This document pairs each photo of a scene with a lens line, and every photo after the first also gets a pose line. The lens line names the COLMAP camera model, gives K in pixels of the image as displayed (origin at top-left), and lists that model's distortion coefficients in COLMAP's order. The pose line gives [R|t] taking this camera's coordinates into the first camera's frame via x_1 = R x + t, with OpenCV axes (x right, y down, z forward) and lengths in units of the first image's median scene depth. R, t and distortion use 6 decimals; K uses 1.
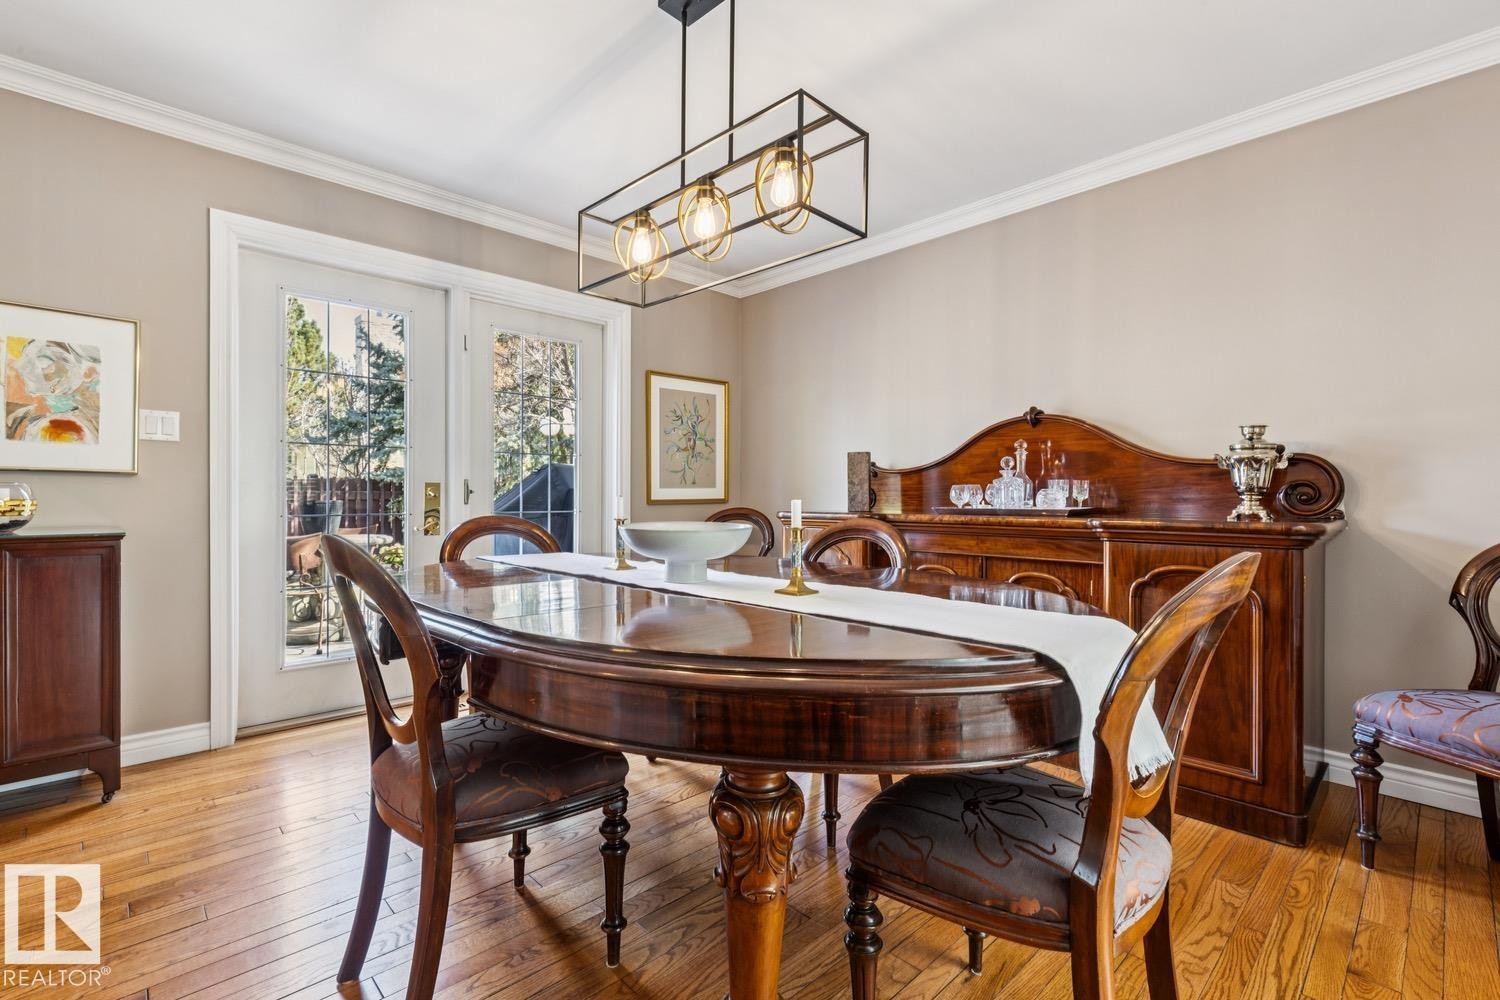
lens RADIAL K [[692.6, 0, 760.5], [0, 692.6, 497.7], [0, 0, 1]] dist [0.005914, -0.001347]
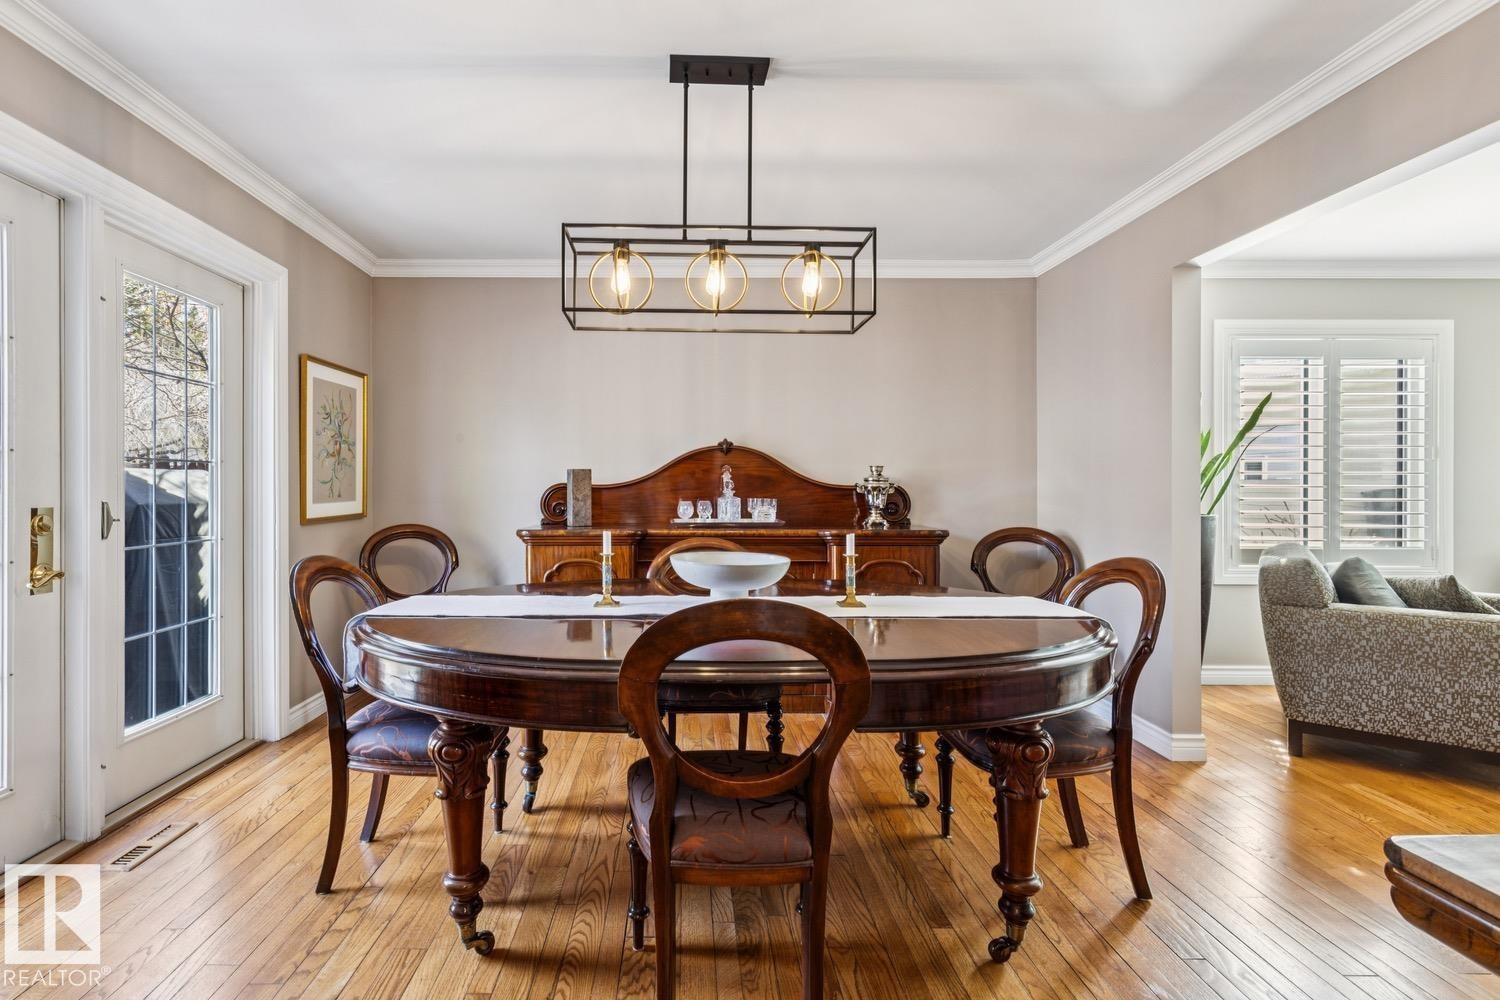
lens RADIAL K [[692.6, 0, 713.4], [0, 692.6, 491.2], [0, 0, 1]] dist [0.005914, -0.001347]
pose [[0.679114, -0.005782, 0.734010, -0.544315], [-0.002238, 0.999948, 0.009948, -0.048178], [-0.734030, -0.008399, 0.679065, 0.159343]]
